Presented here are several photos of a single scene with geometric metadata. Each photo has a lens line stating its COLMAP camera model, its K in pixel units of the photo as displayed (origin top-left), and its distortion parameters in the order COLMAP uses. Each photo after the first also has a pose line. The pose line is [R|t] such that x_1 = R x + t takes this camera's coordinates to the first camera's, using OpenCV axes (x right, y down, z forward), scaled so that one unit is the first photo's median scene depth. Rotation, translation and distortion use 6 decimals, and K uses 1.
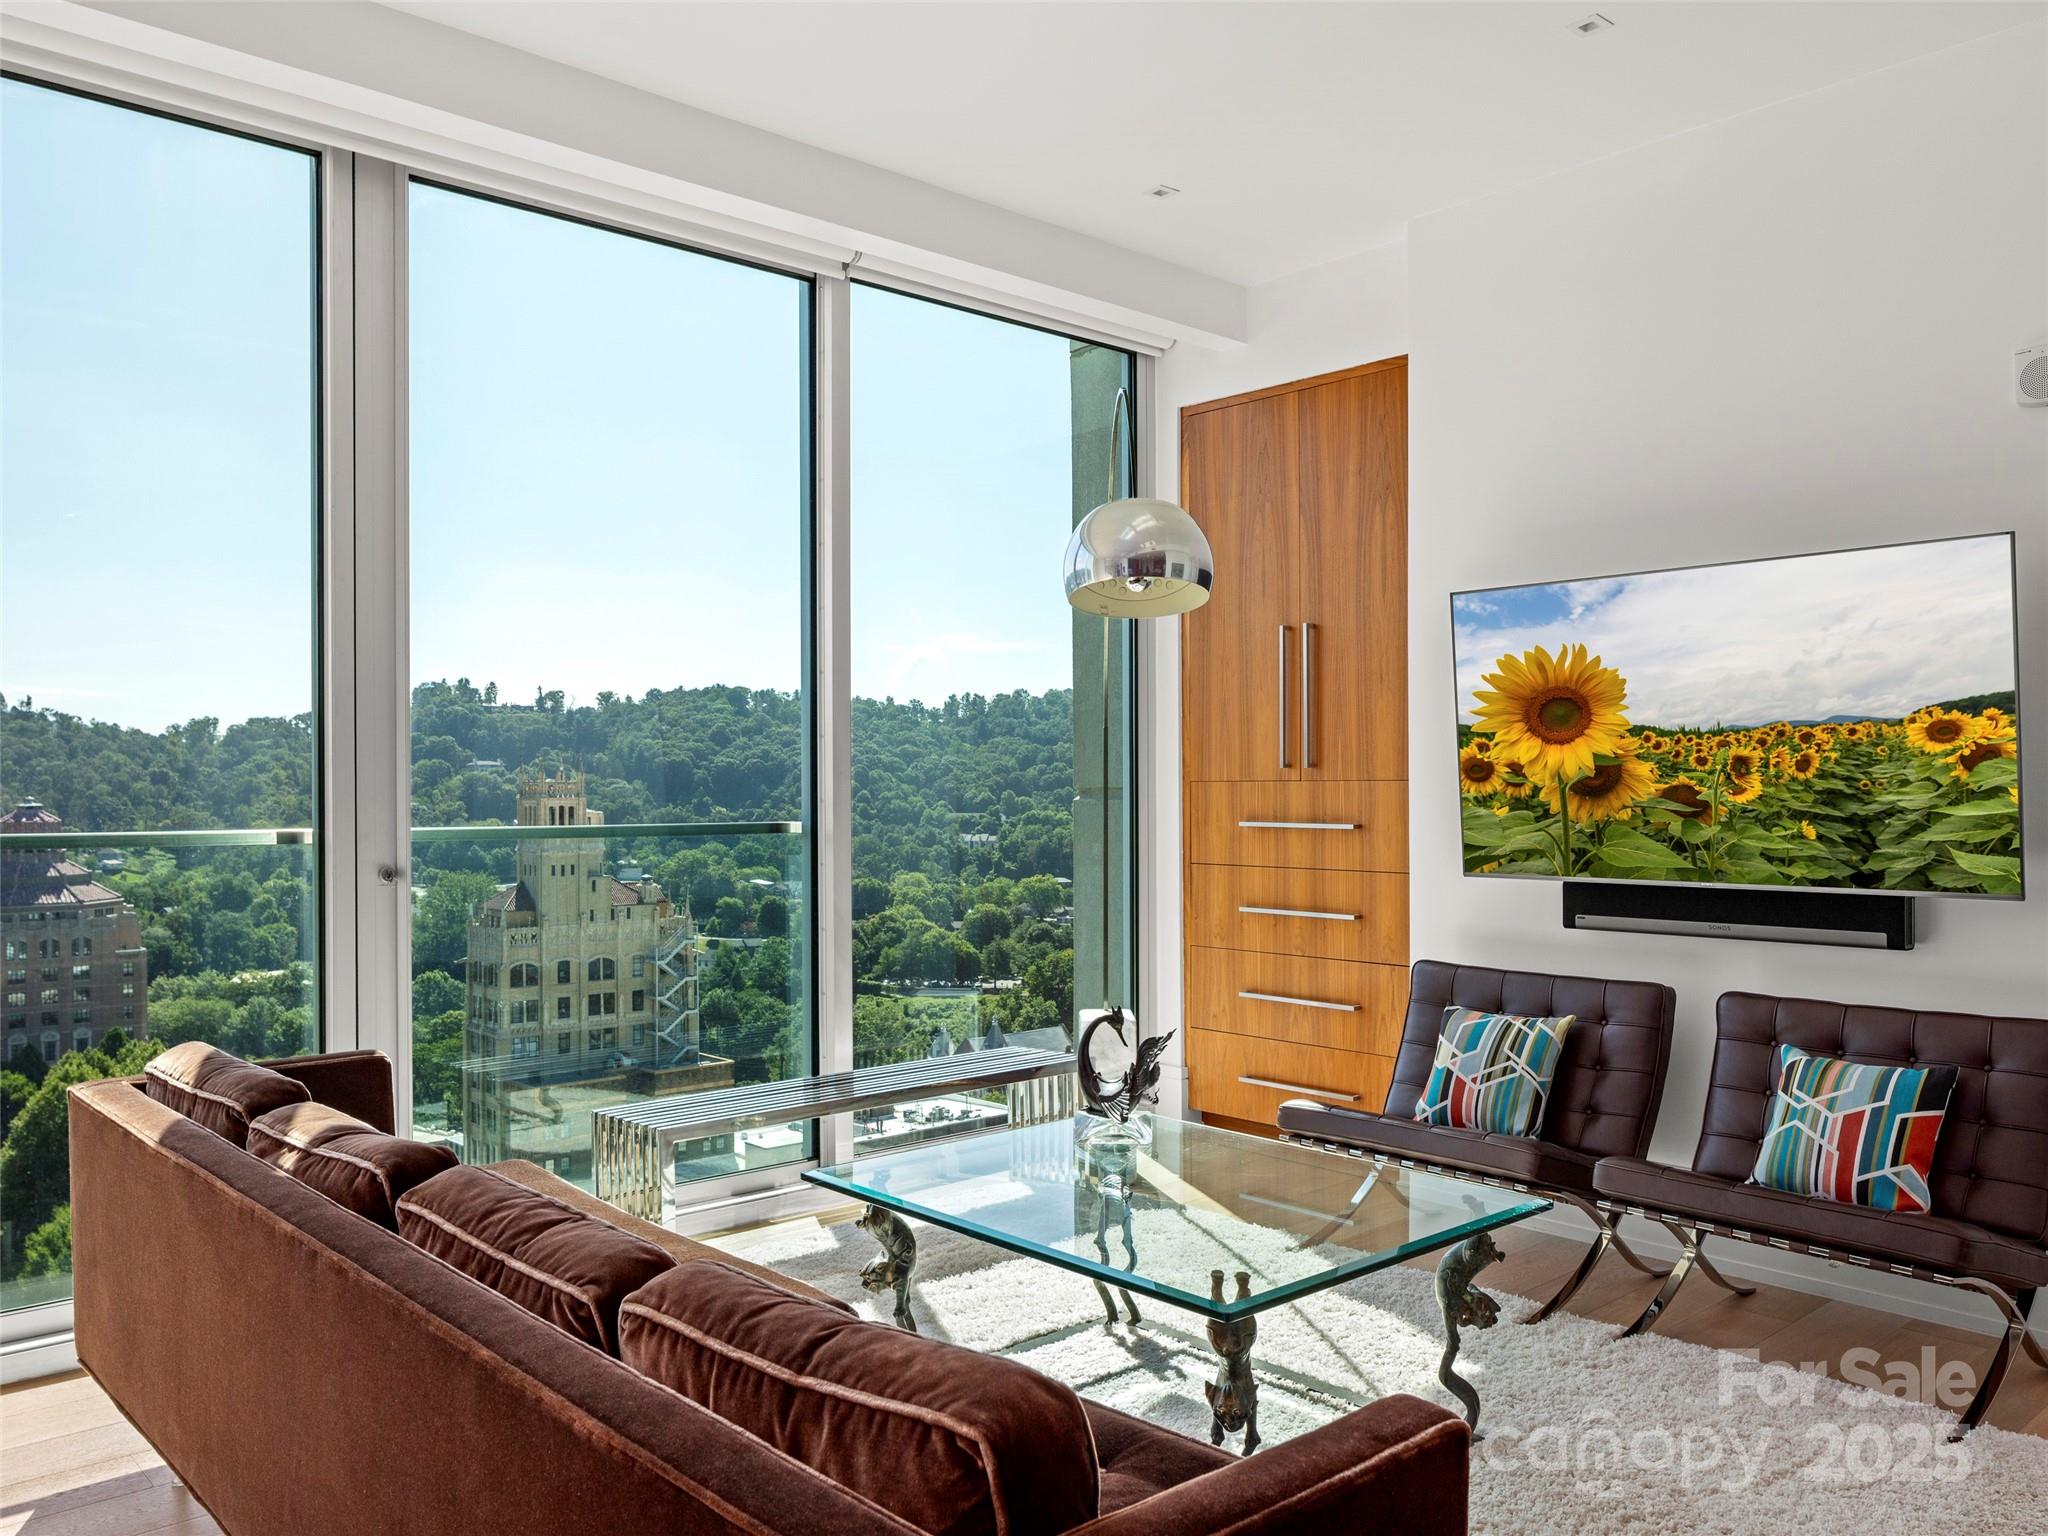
lens RADIAL K [[1561.9, 0, 1025.5], [0, 1561.9, 782.8], [0, 0, 1]] dist [-0.009010, 0.001890]
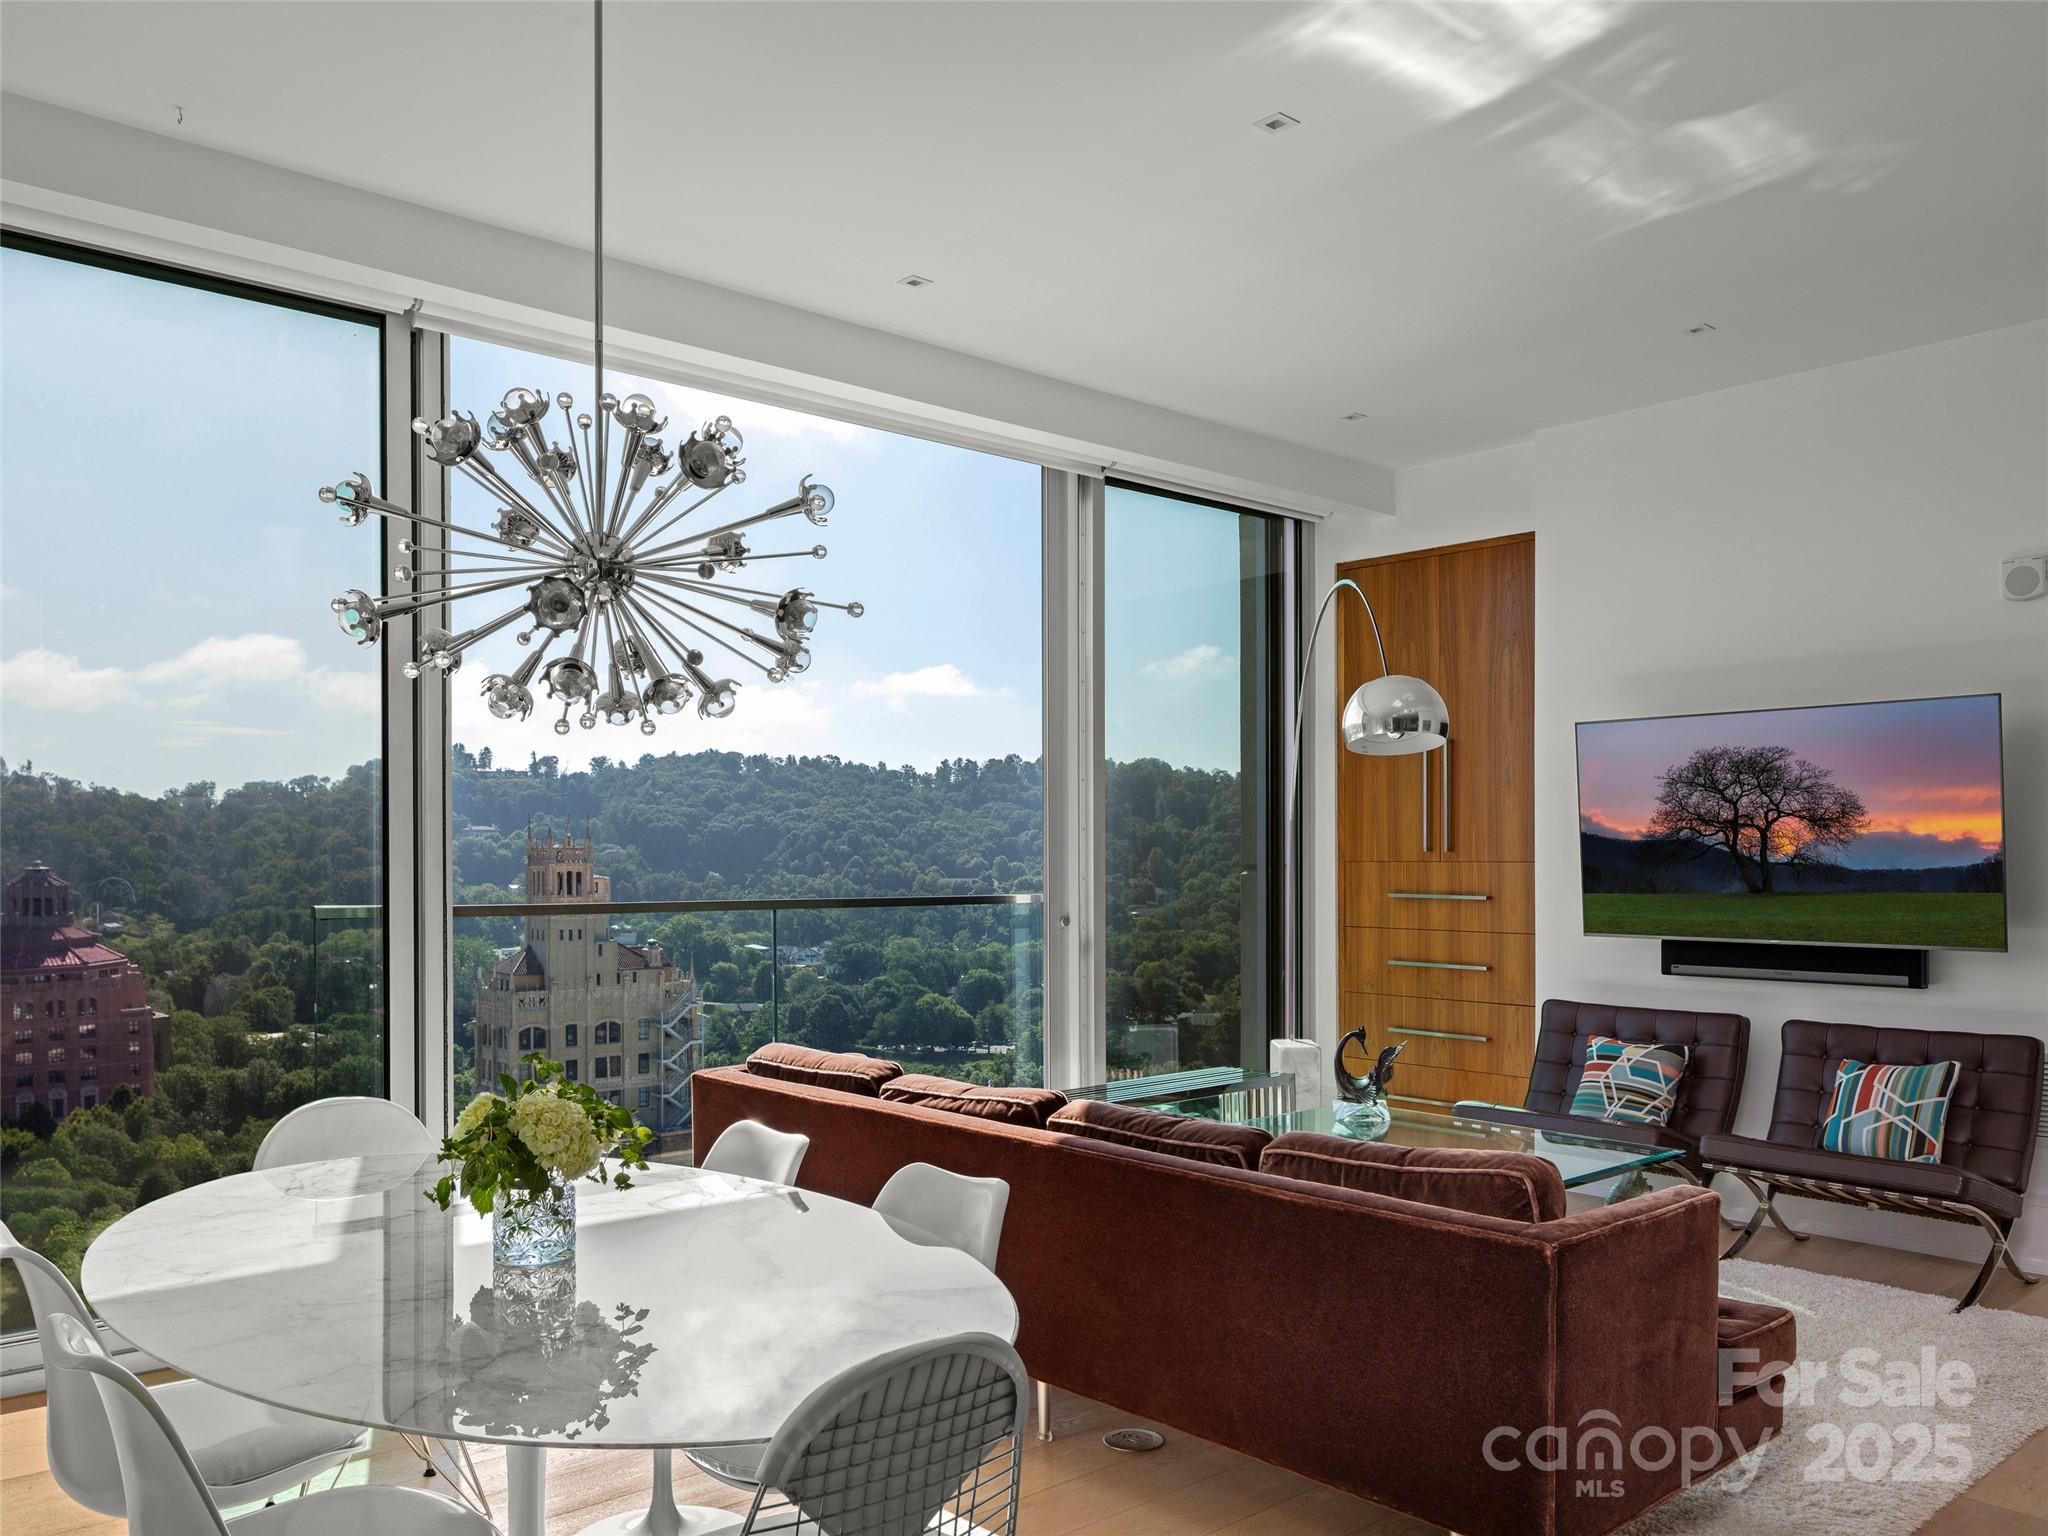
lens RADIAL K [[1561.9, 0, 994.7], [0, 1561.9, 852.9], [0, 0, 1]] dist [-0.009010, 0.001890]
pose [[0.999888, 0.002174, -0.014815, -0.161354], [-0.002132, 0.999994, 0.002874, -0.011088], [0.014821, -0.002842, 0.999886, -0.268263]]
